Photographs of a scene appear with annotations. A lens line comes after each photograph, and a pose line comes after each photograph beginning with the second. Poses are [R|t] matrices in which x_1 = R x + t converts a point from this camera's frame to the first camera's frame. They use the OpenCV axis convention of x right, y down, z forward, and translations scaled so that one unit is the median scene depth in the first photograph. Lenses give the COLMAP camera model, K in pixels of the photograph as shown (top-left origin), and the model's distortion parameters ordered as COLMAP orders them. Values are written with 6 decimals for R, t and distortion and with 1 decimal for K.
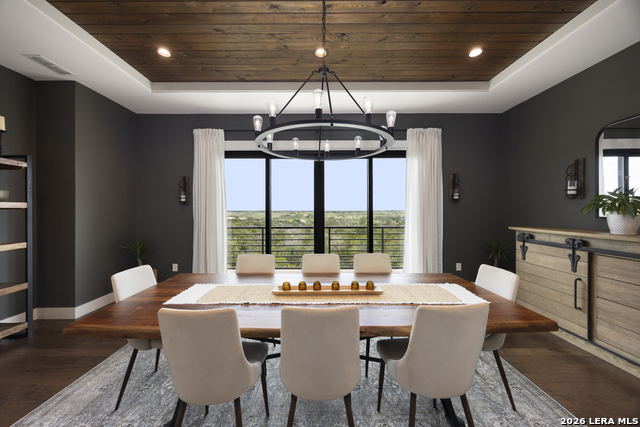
lens RADIAL K [[245.9, 0, 317.5], [0, 245.9, 210.6], [0, 0, 1]] dist [-0.000359, -0.000008]
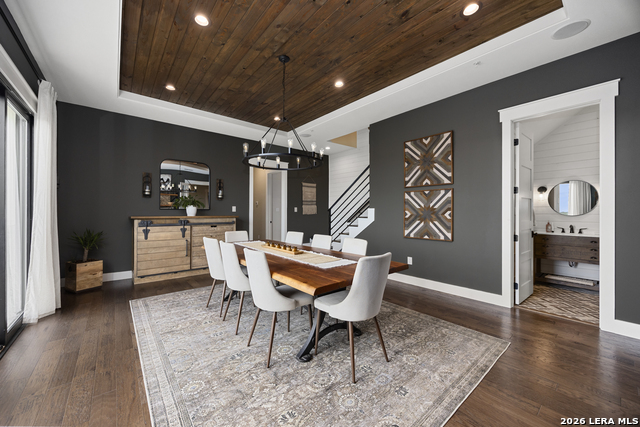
lens RADIAL K [[245.9, 0, 317.5], [0, 245.9, 210.6], [0, 0, 1]] dist [-0.000359, -0.000008]
pose [[-0.634917, 0.003245, 0.772573, -0.748252], [-0.001996, 0.999981, -0.005840, 0.037202], [-0.772578, -0.005250, -0.634899, 0.993489]]
